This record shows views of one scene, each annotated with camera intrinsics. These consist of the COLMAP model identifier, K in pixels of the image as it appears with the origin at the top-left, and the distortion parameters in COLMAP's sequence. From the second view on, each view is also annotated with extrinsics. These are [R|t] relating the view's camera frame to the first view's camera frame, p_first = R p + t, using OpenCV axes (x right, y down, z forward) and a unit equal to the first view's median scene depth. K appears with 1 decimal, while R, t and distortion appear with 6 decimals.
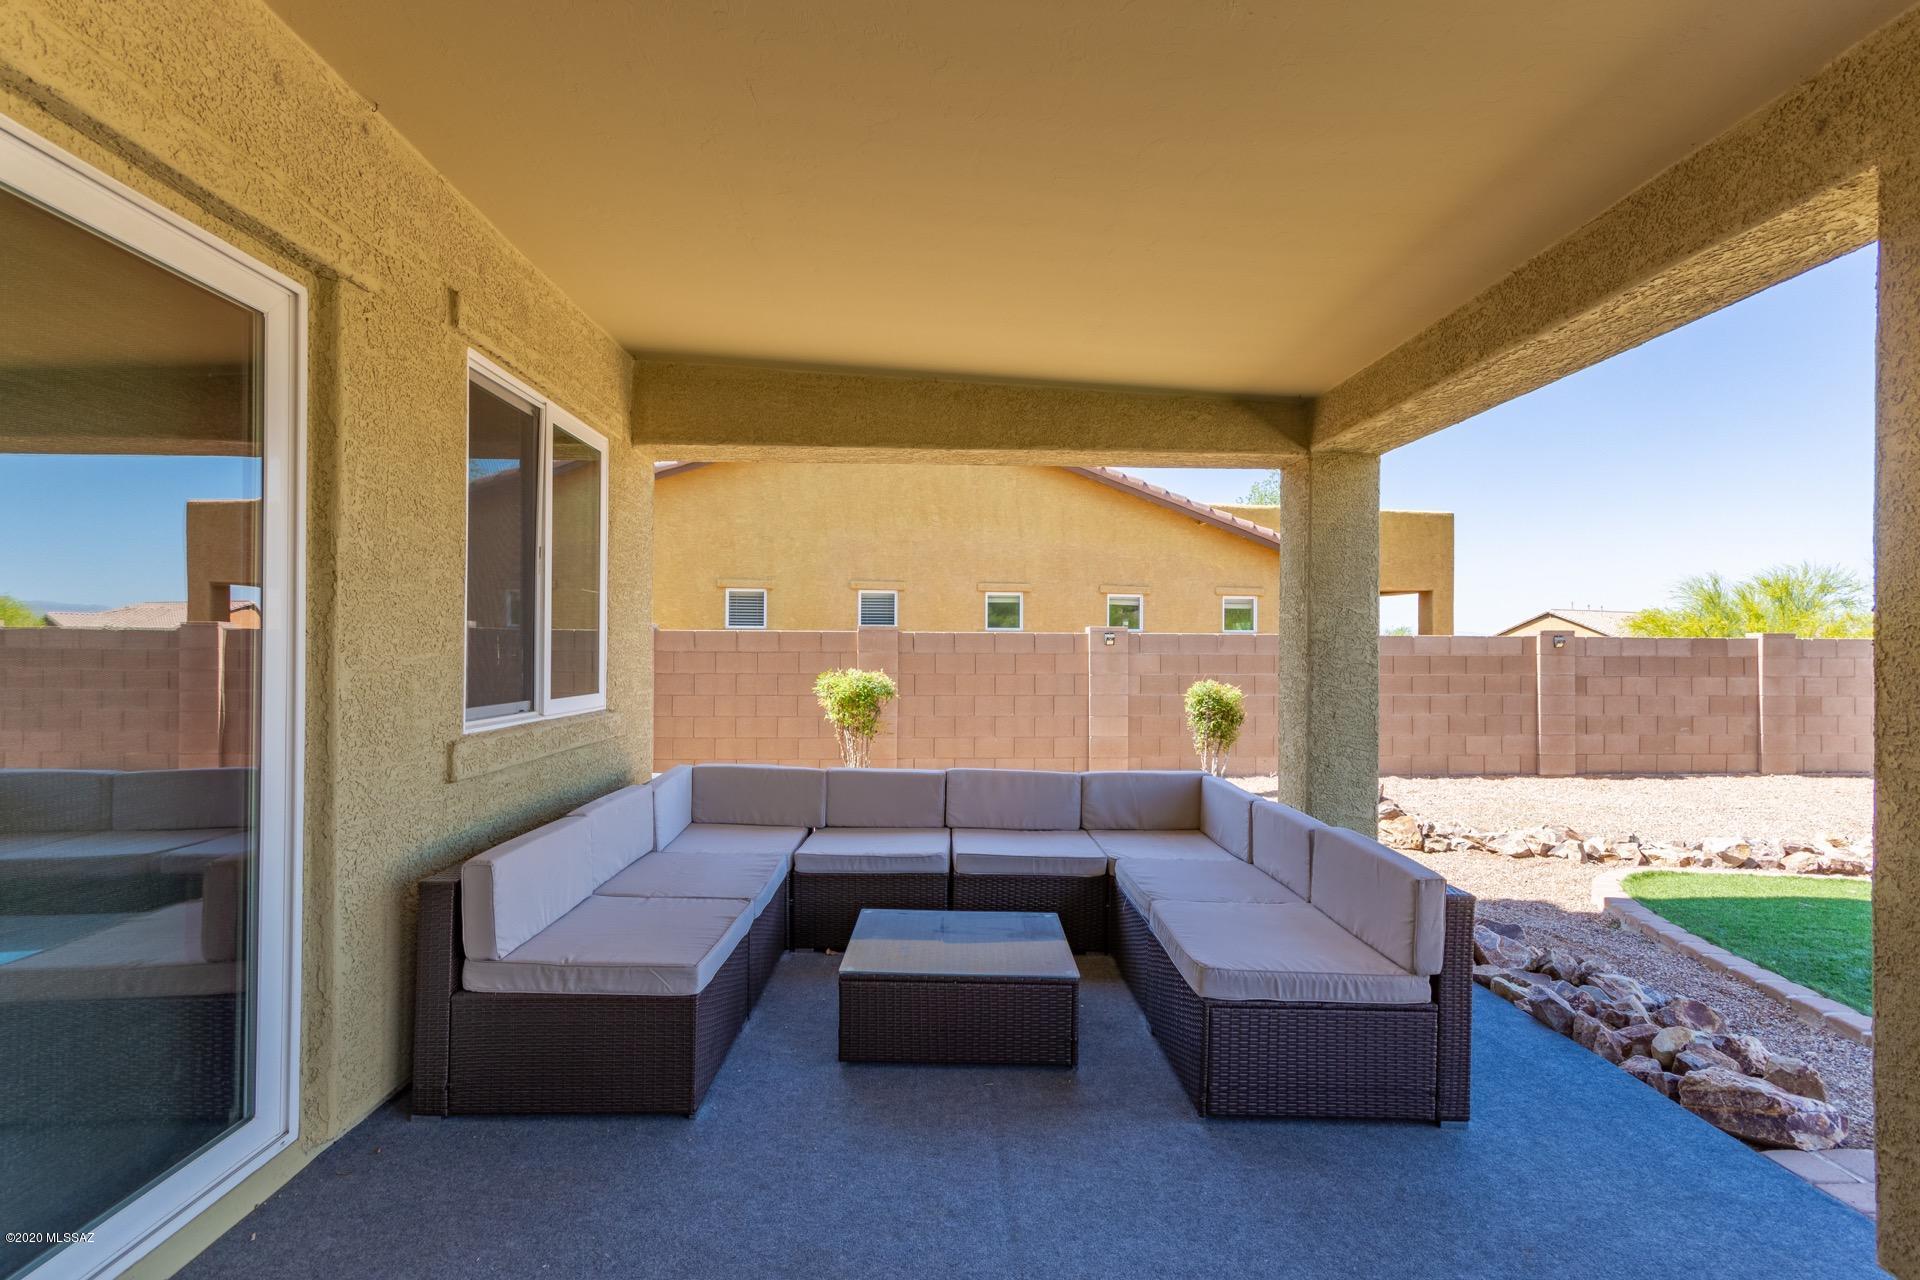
lens RADIAL K [[890.8, 0, 965.3], [0, 890.8, 641.2], [0, 0, 1]] dist [0.001138, 0.003409]
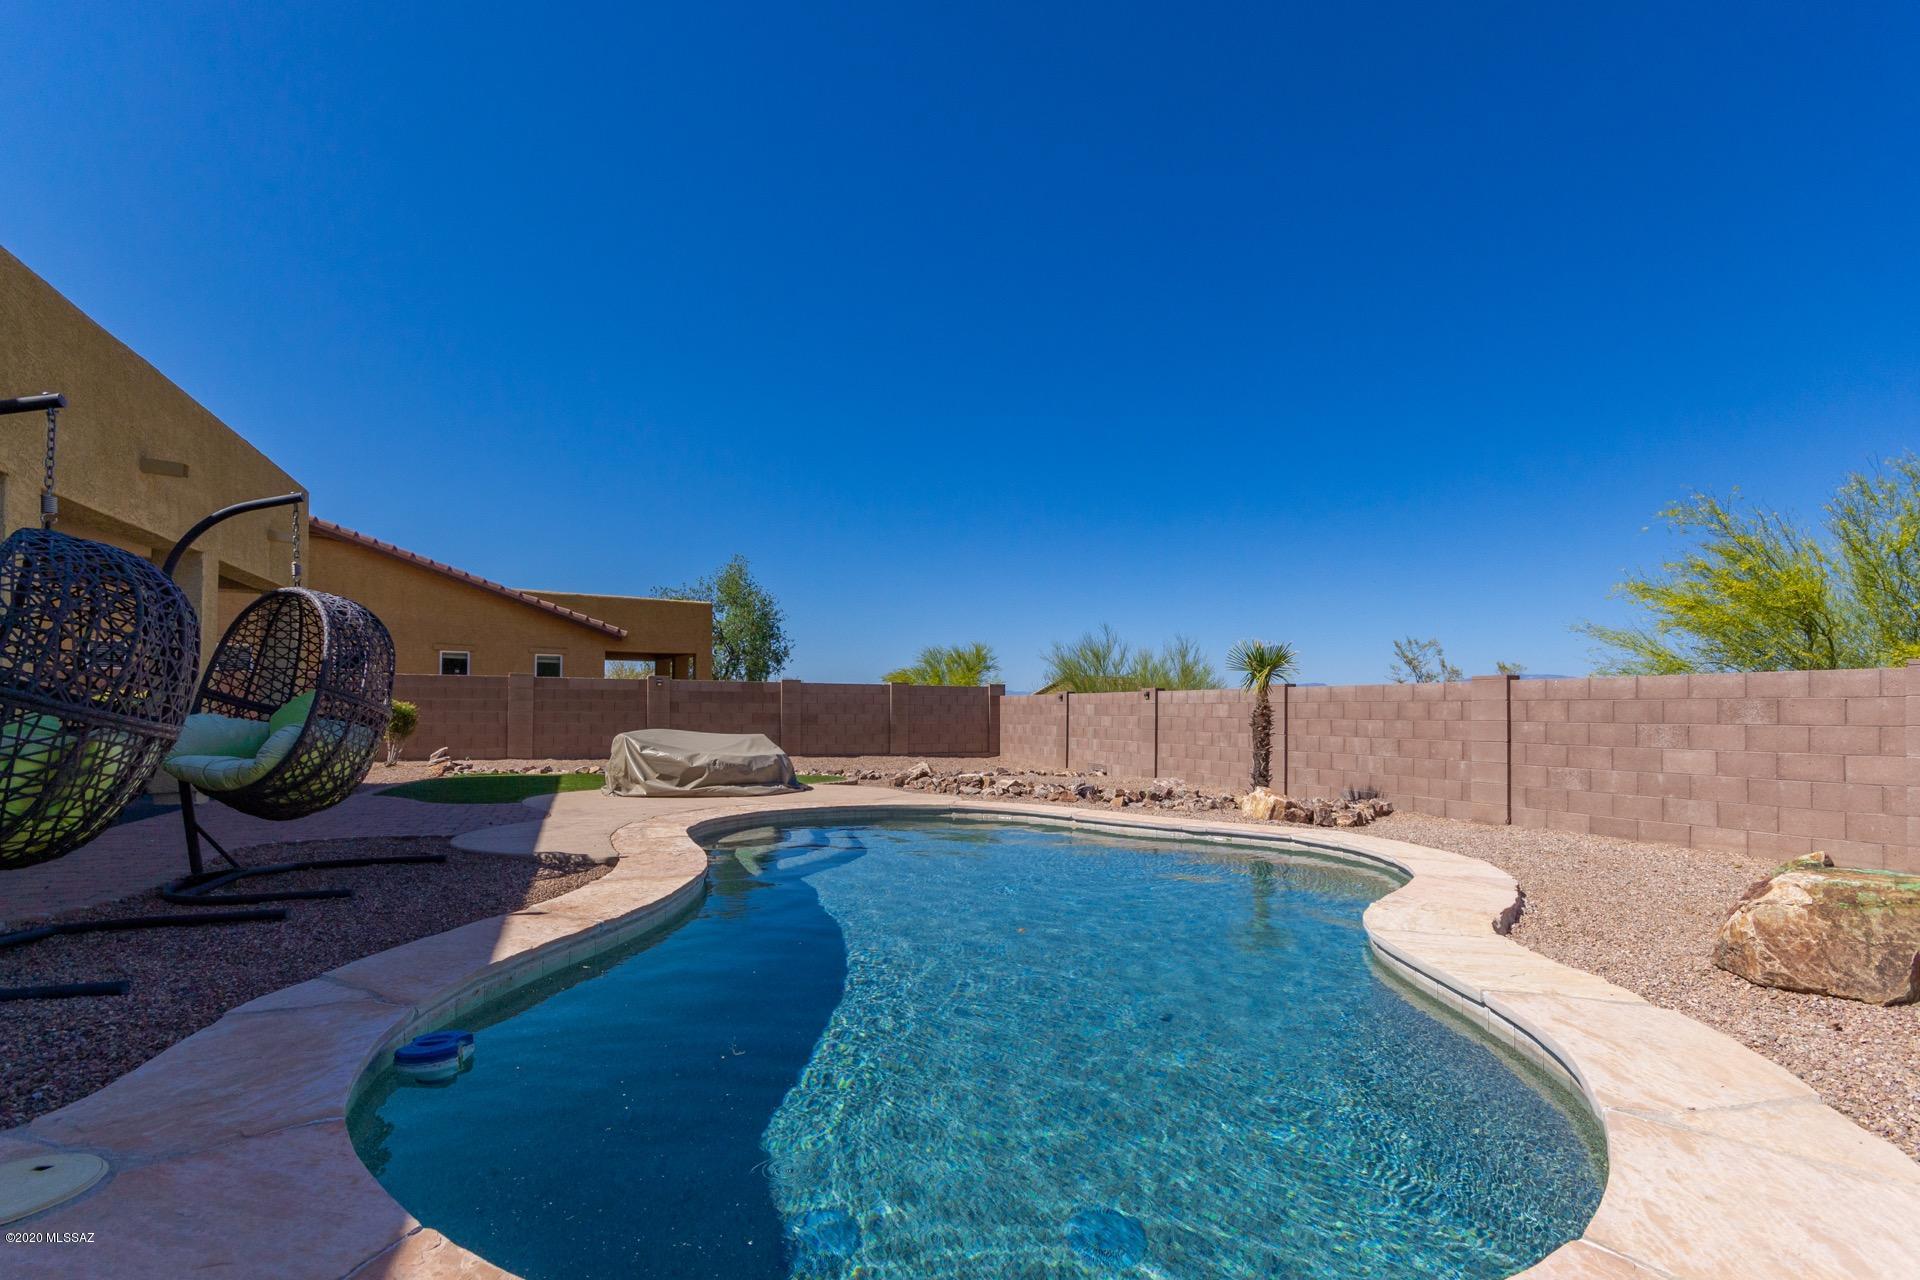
lens RADIAL K [[890.8, 0, 961.3], [0, 890.8, 705.3], [0, 0, 1]] dist [0.001138, 0.003409]
pose [[0.931895, 0.003312, 0.362713, 0.579183], [-0.003970, 0.999992, 0.001070, 0.041386], [-0.362706, -0.002437, 0.931900, -0.880910]]
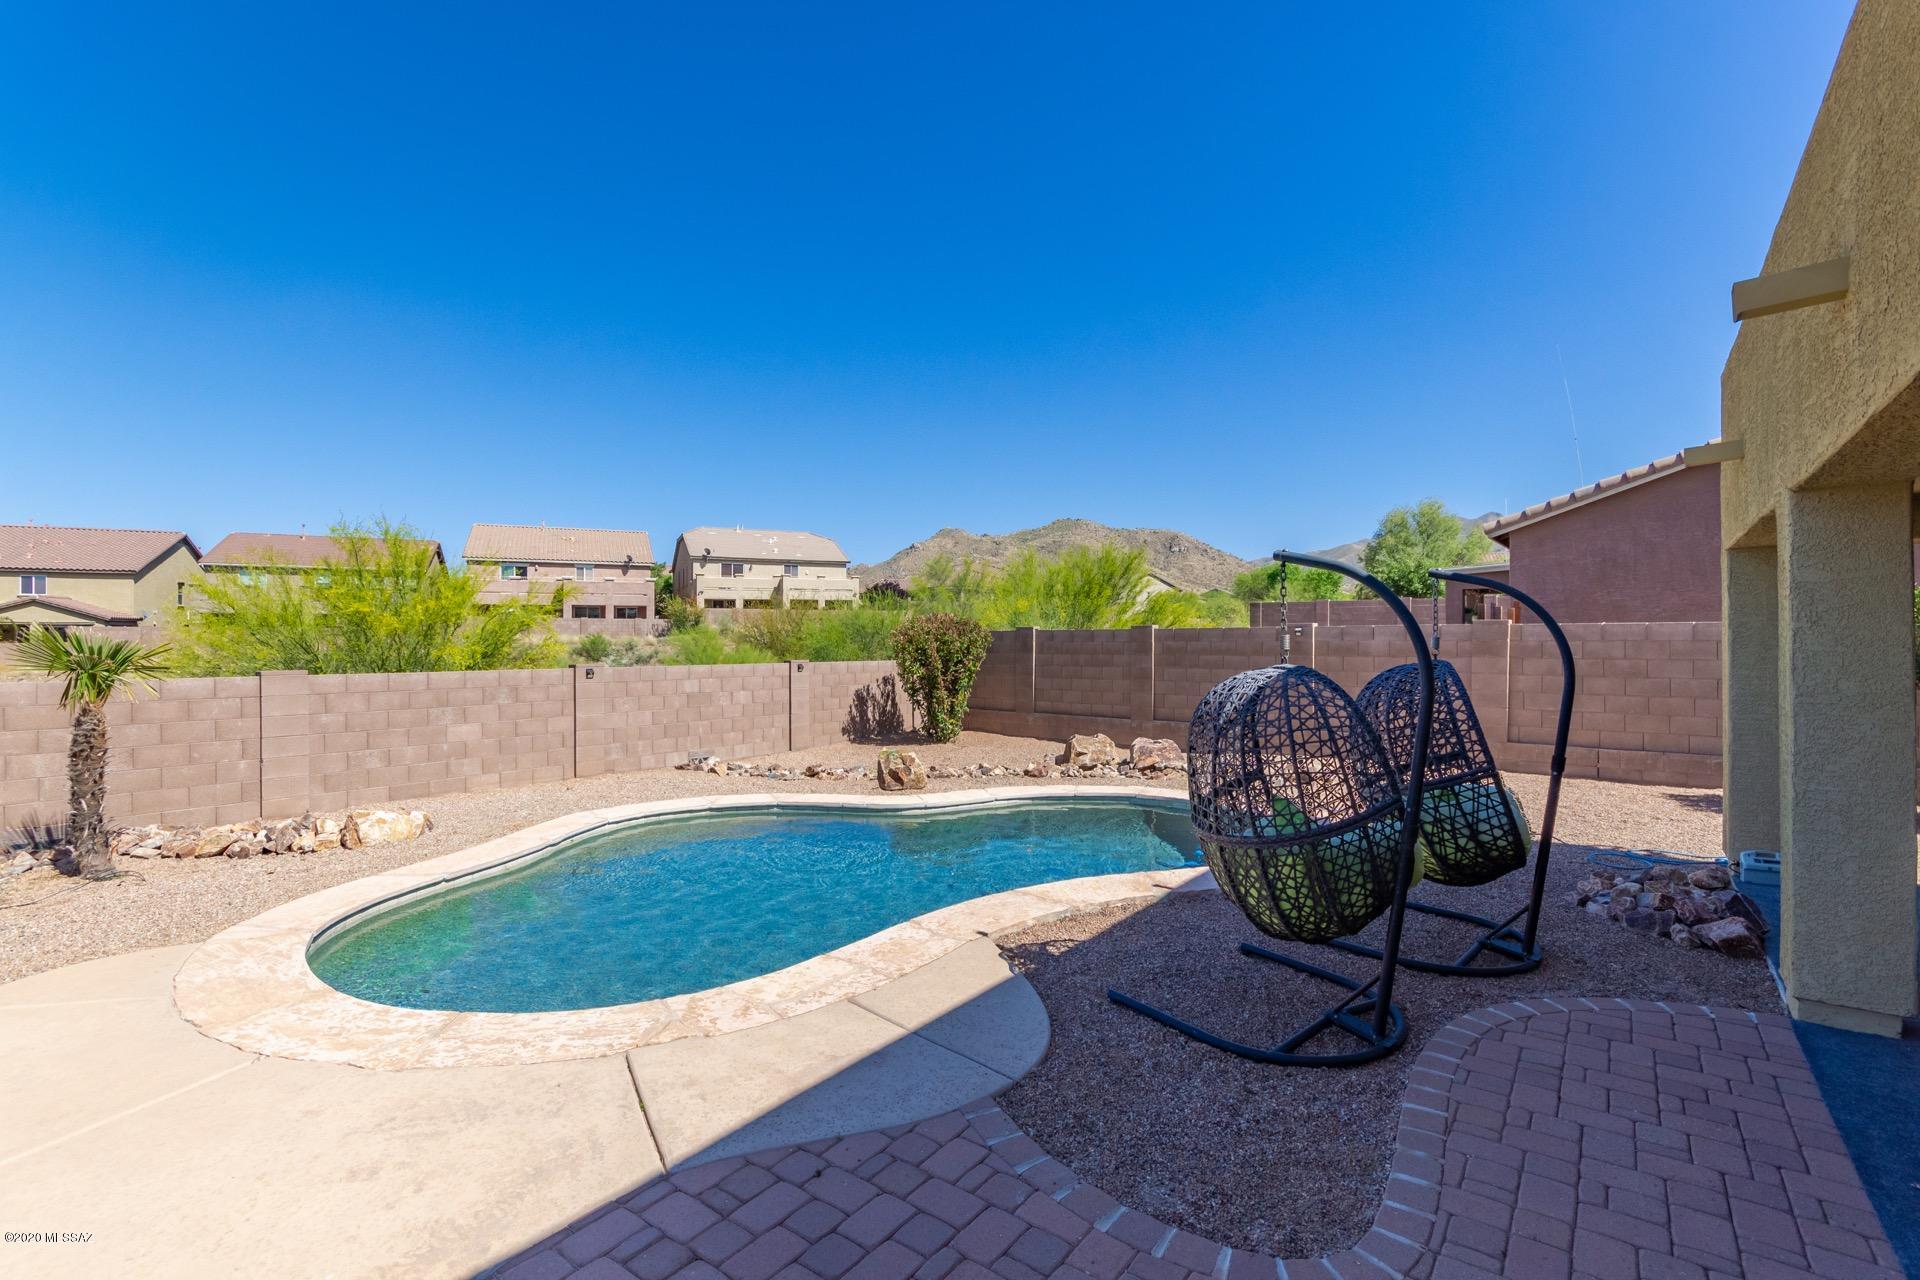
lens RADIAL K [[890.8, 0, 955.5], [0, 890.8, 642.3], [0, 0, 1]] dist [0.001138, 0.003409]
pose [[-0.774682, -0.006035, 0.632322, 0.276973], [-0.008485, 0.999964, -0.000851, -0.028550], [-0.632294, -0.006024, -0.774705, 0.103665]]
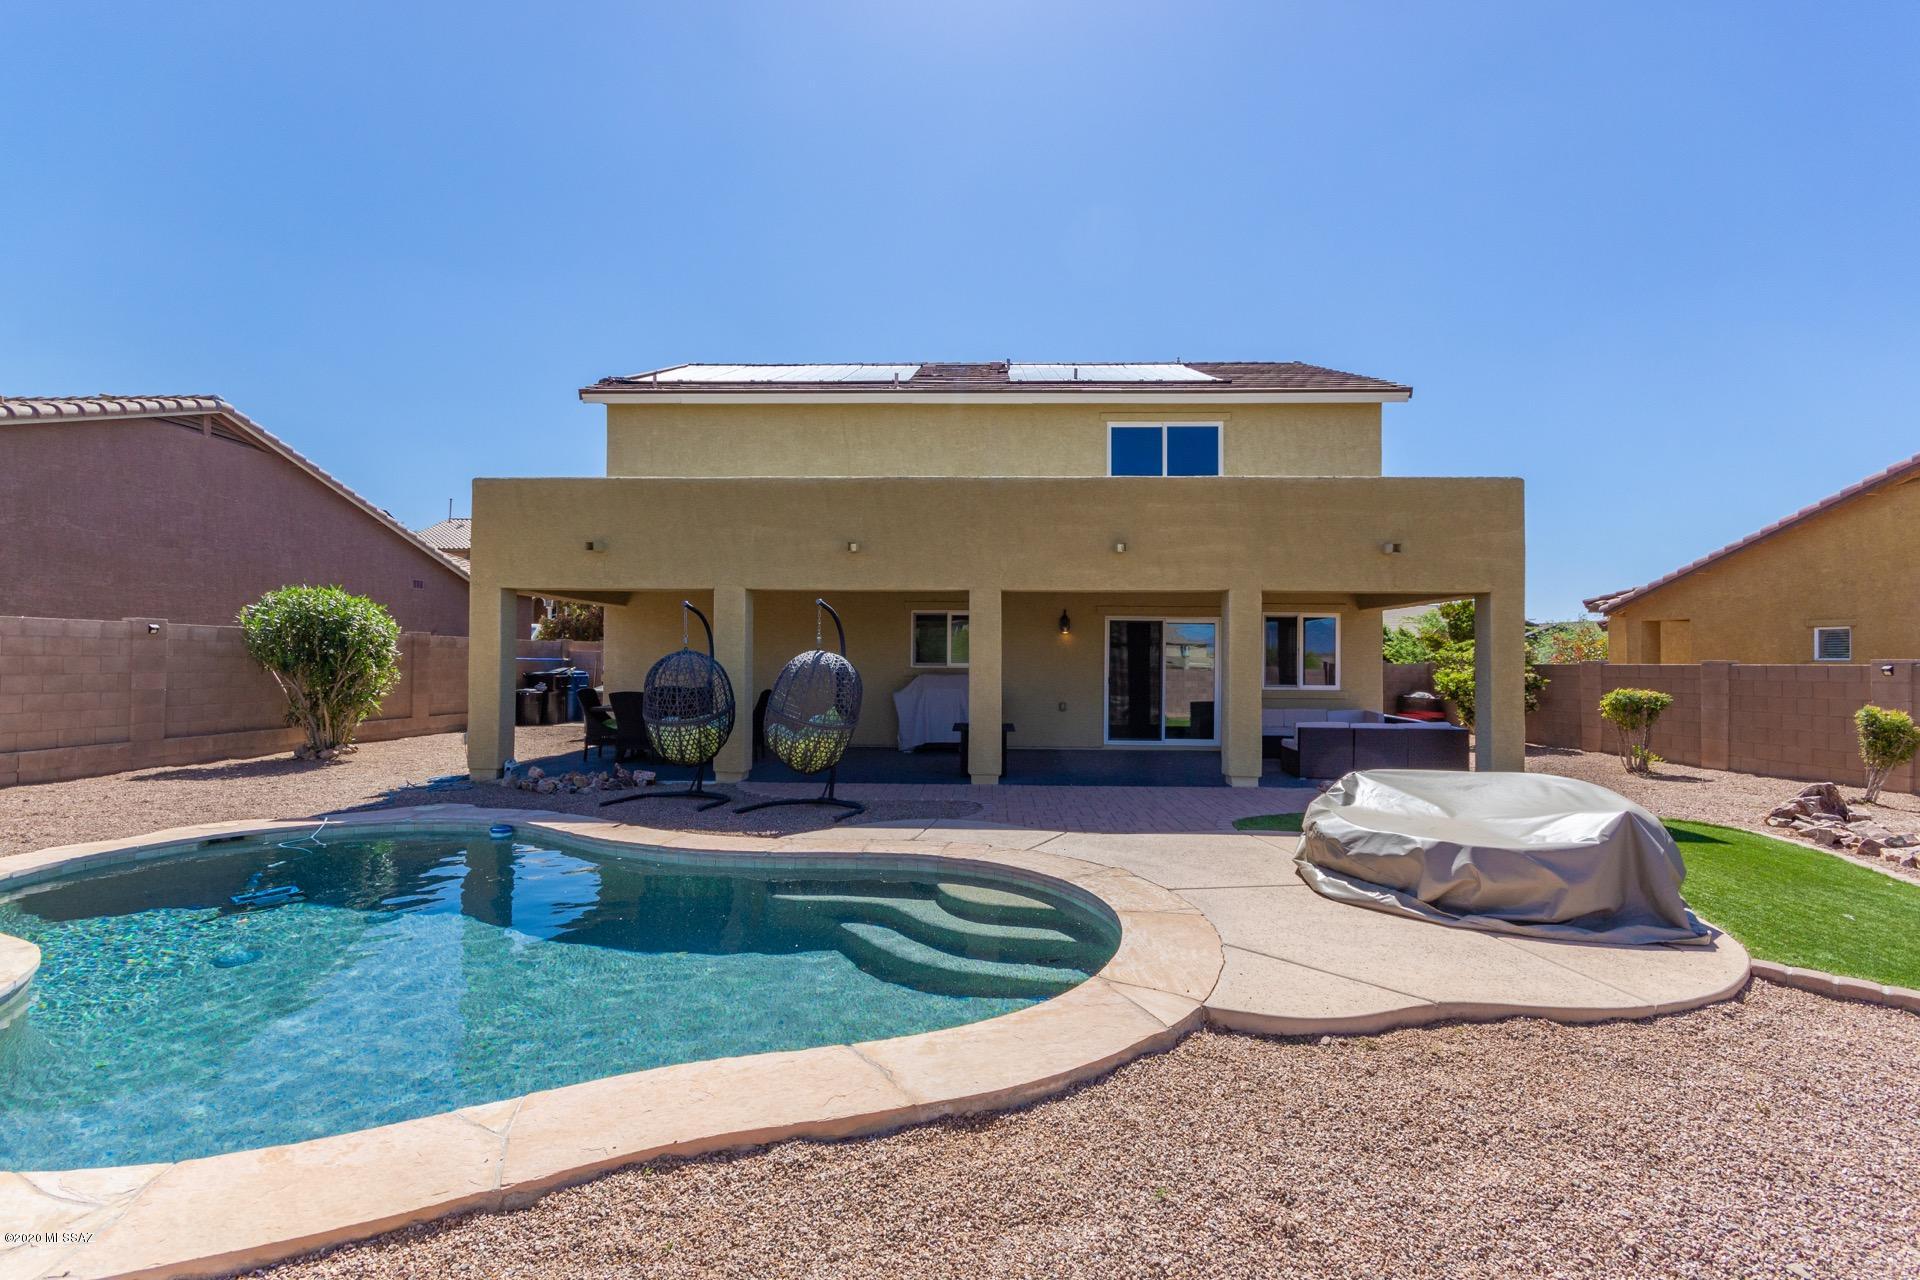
lens RADIAL K [[890.8, 0, 962.9], [0, 890.8, 644.4], [0, 0, 1]] dist [0.001138, 0.003409]
pose [[-0.067129, -0.025520, -0.997418, 1.311181], [-0.001760, 0.999674, -0.025460, -0.004264], [0.997743, 0.000046, -0.067152, -0.095341]]
